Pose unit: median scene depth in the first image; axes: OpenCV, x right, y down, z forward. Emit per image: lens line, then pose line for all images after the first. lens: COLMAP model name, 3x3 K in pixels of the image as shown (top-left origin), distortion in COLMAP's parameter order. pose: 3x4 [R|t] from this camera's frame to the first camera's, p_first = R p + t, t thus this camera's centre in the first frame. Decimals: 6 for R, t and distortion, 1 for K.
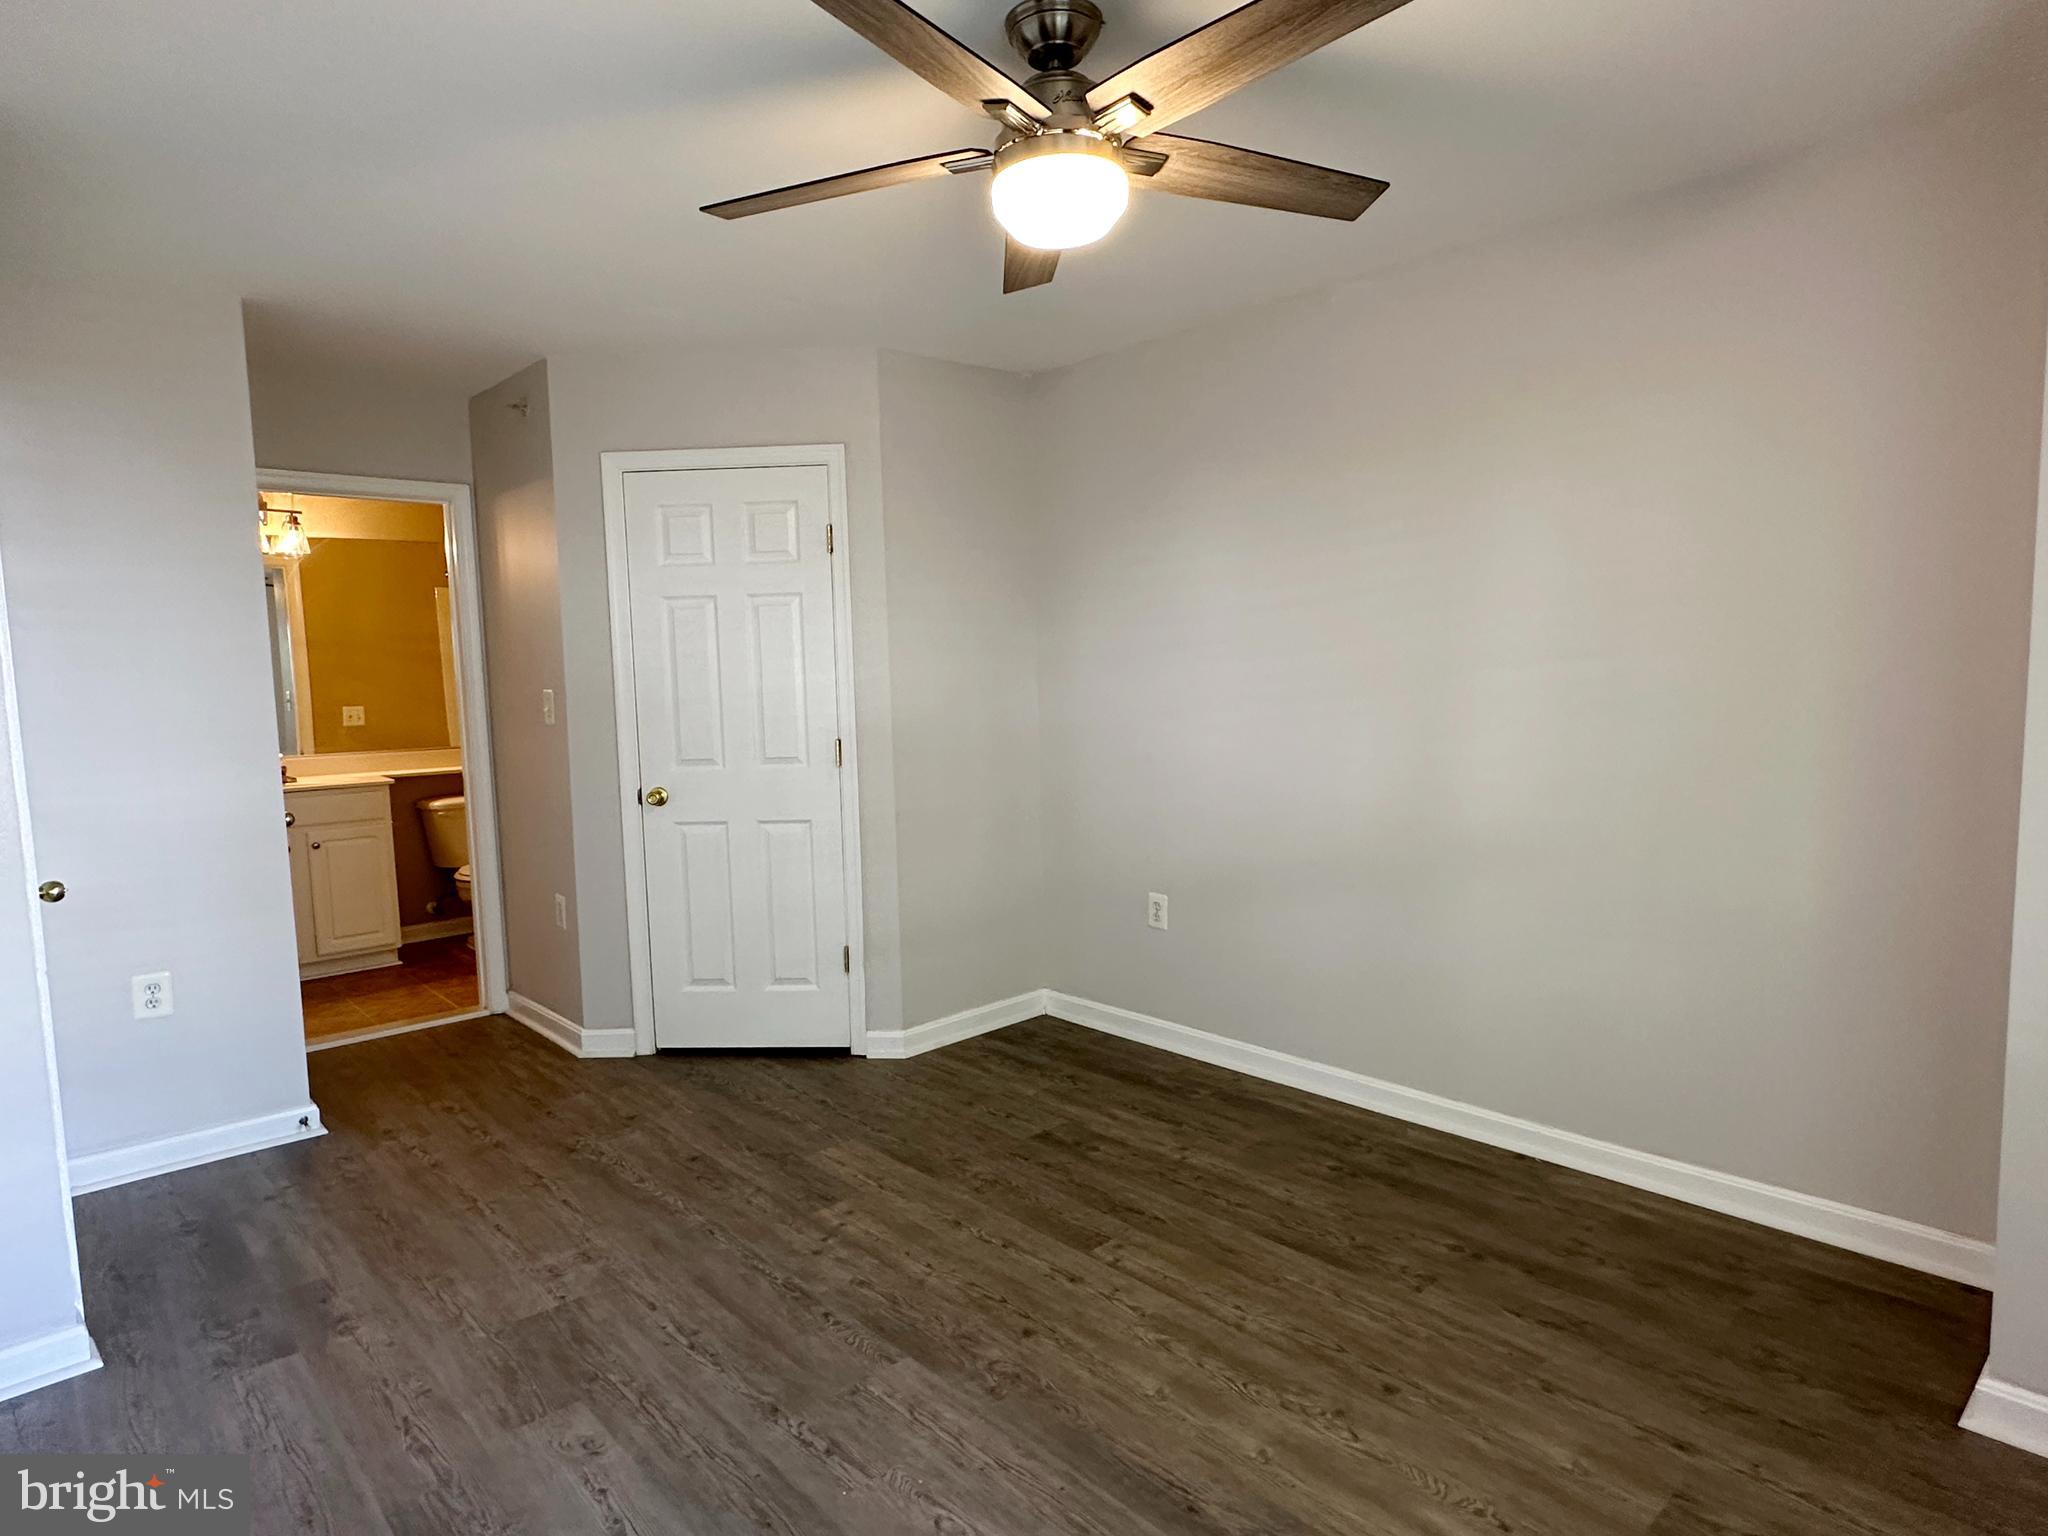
lens RADIAL K [[1155.7, 0, 1020.8], [0, 1155.7, 773.5], [0, 0, 1]] dist [-0.001704, -0.001691]
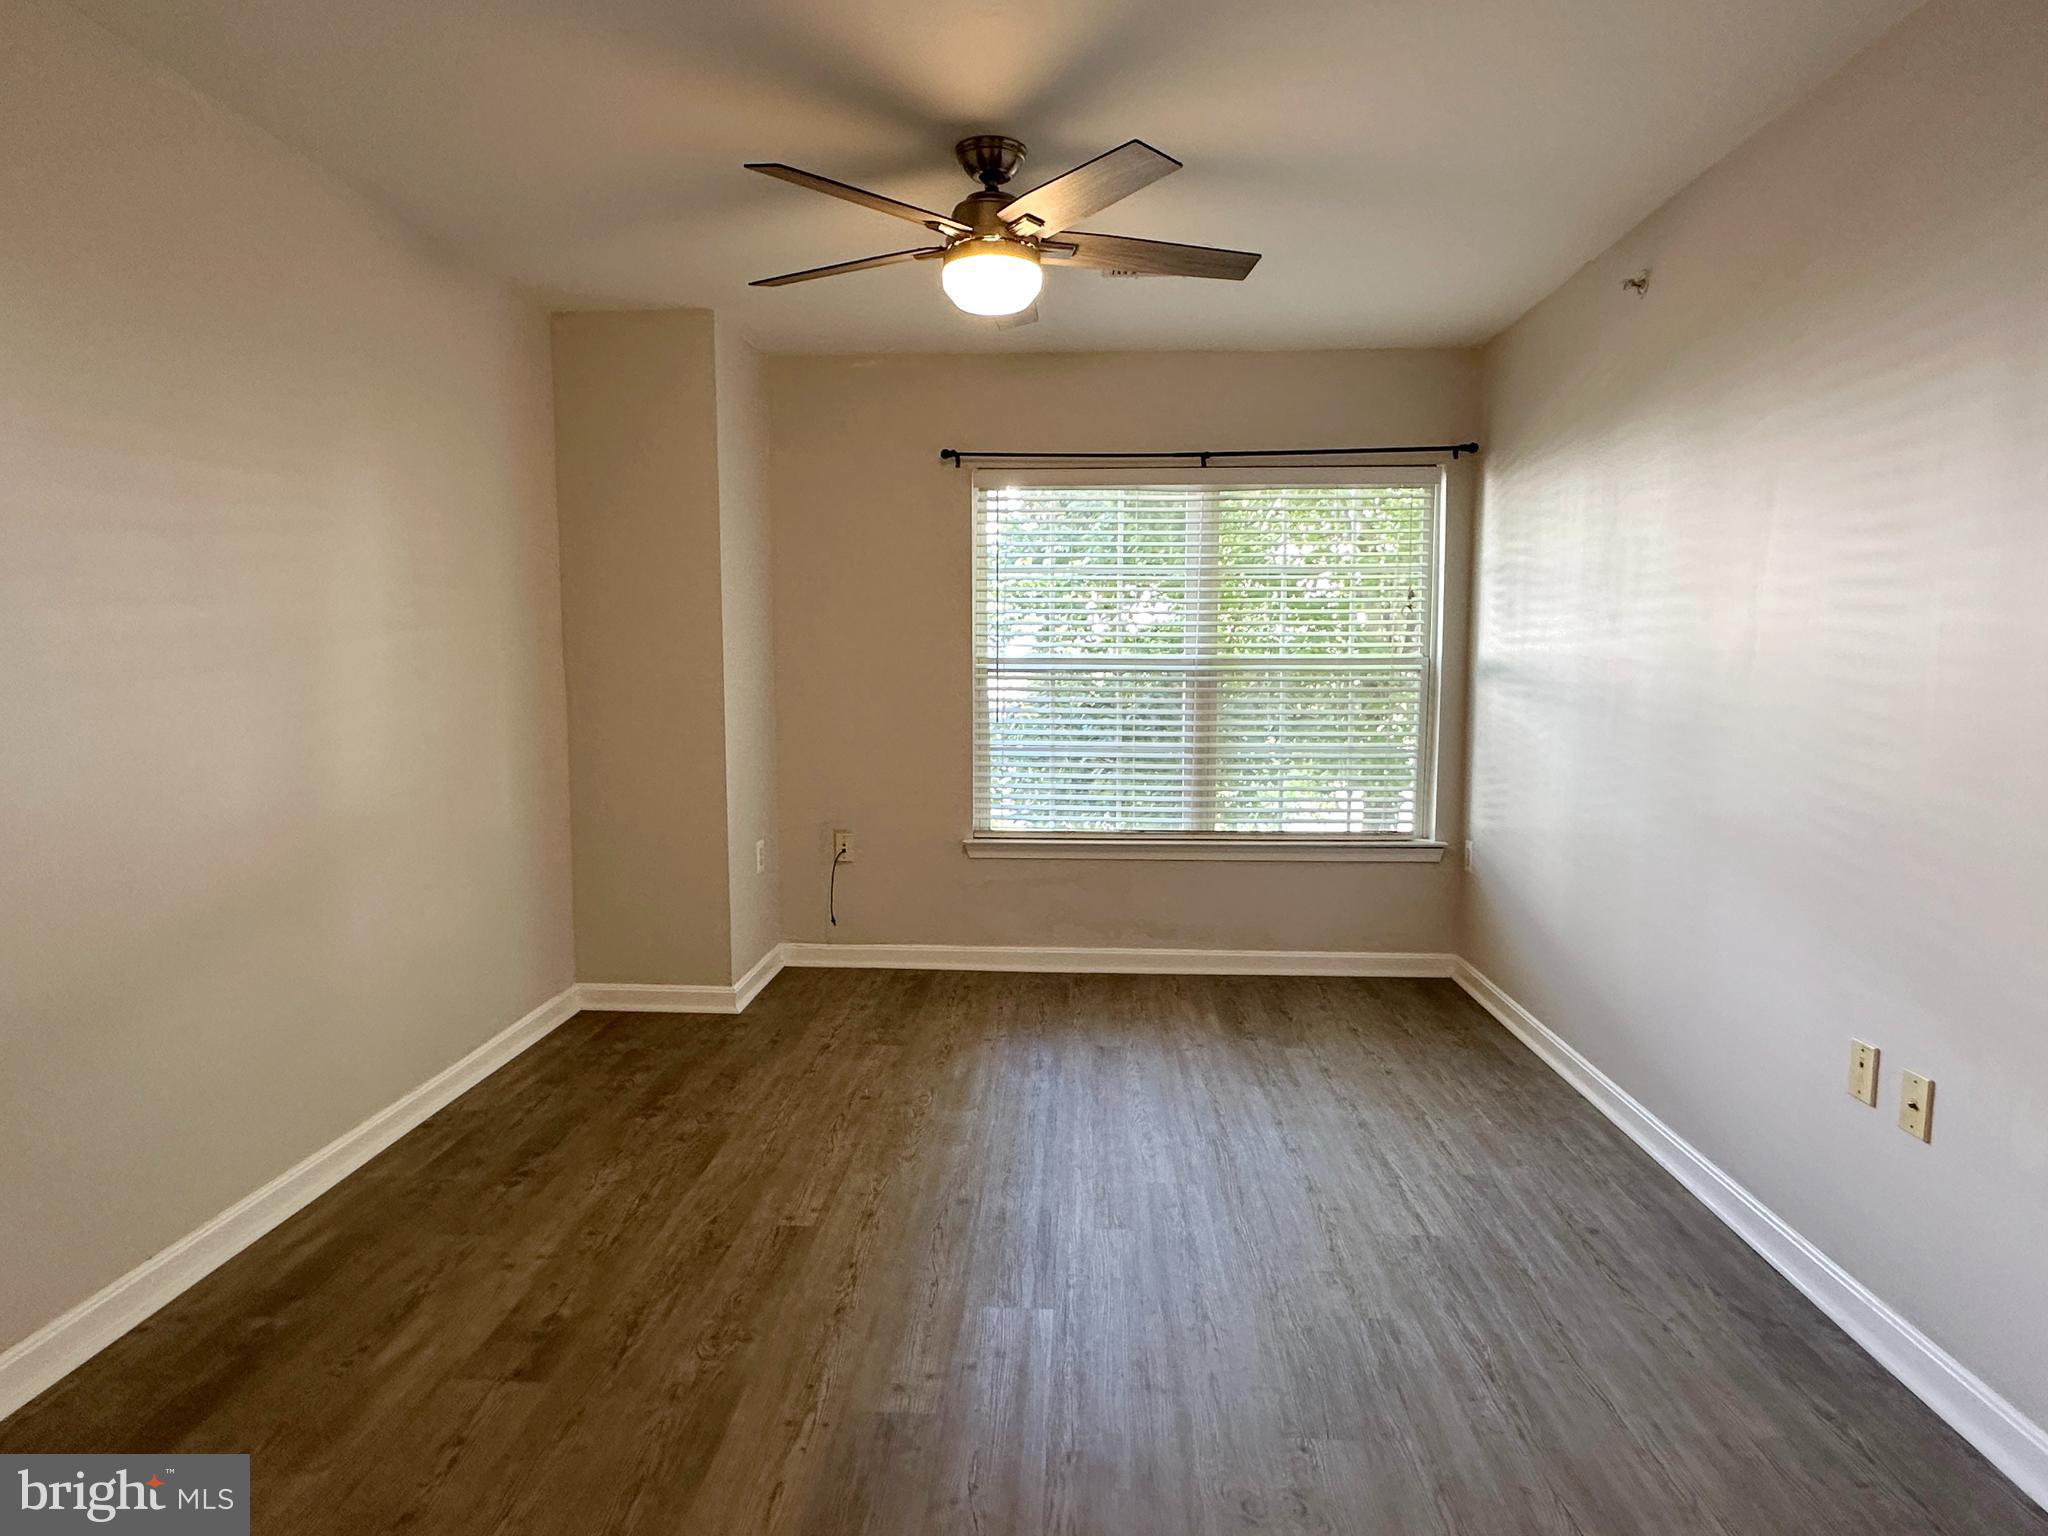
lens RADIAL K [[1154.3, 0, 1022.2], [0, 1154.3, 774.5], [0, 0, 1]] dist [-0.006456, 0.002667]
pose [[-0.700380, -0.049803, 0.712031, -0.583583], [0.080665, 0.985649, 0.148286, -0.070269], [-0.709198, 0.161293, -0.686311, 1.178964]]
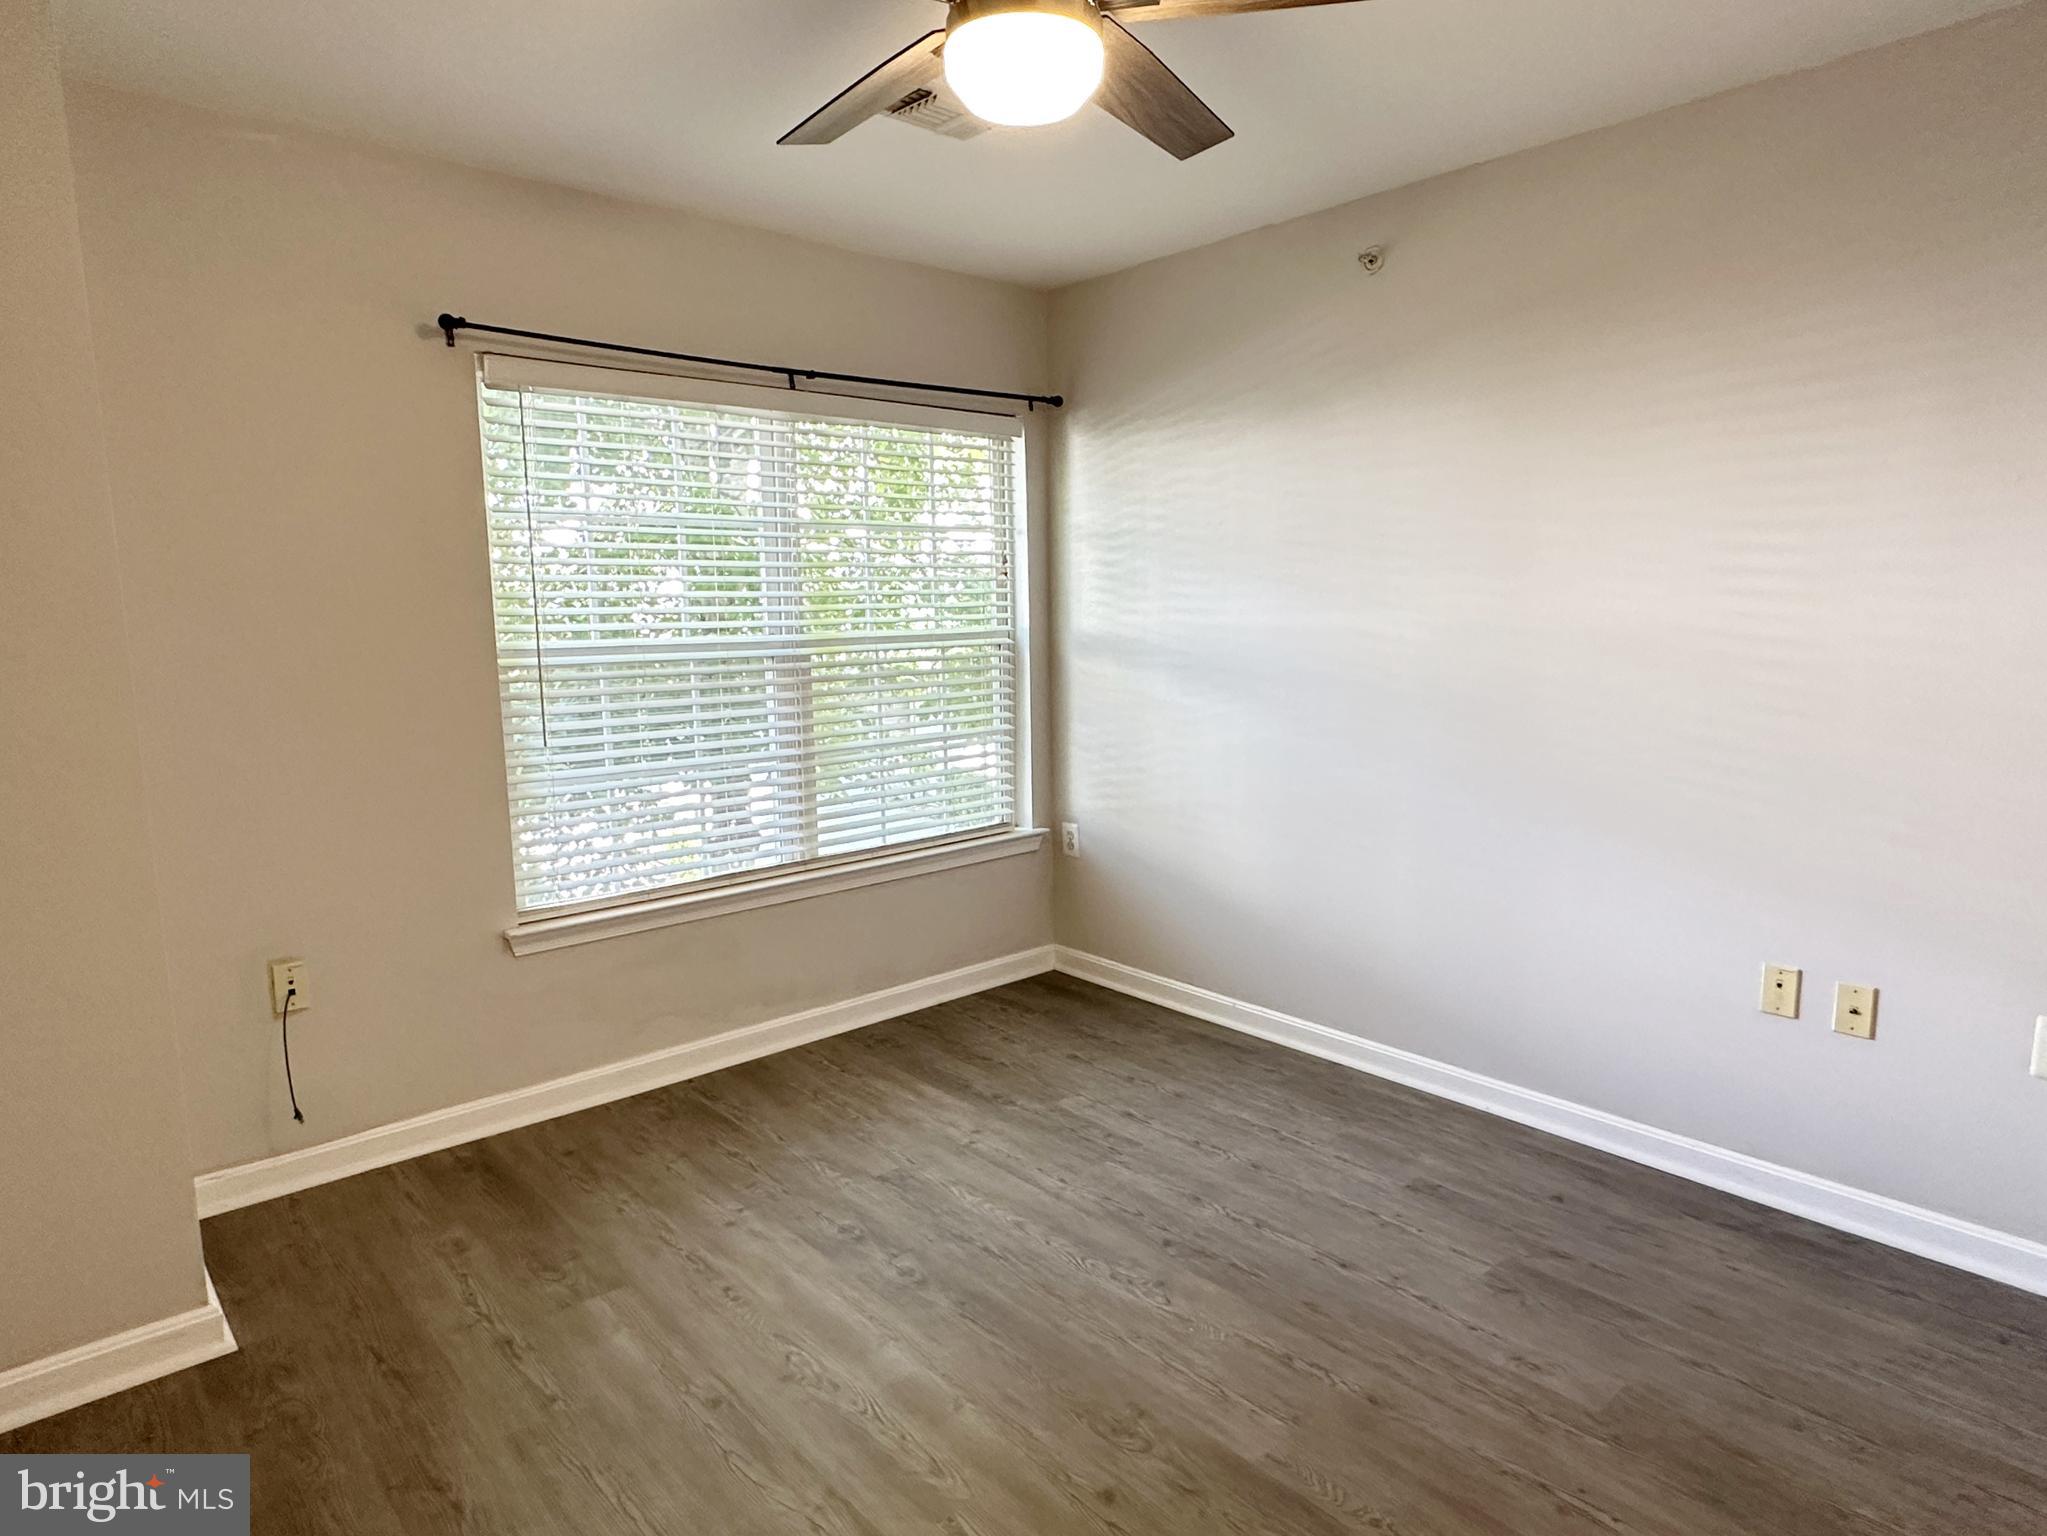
lens RADIAL K [[1191.6, 0, 1023.5], [0, 1191.6, 768.0], [0, 0, 1]] dist [-0.004694, -0.002069]
pose [[-0.999206, 0.035845, 0.017382, 0.021614], [0.038895, 0.972153, 0.231097, -0.115173], [-0.008614, 0.231590, -0.972775, 1.158880]]
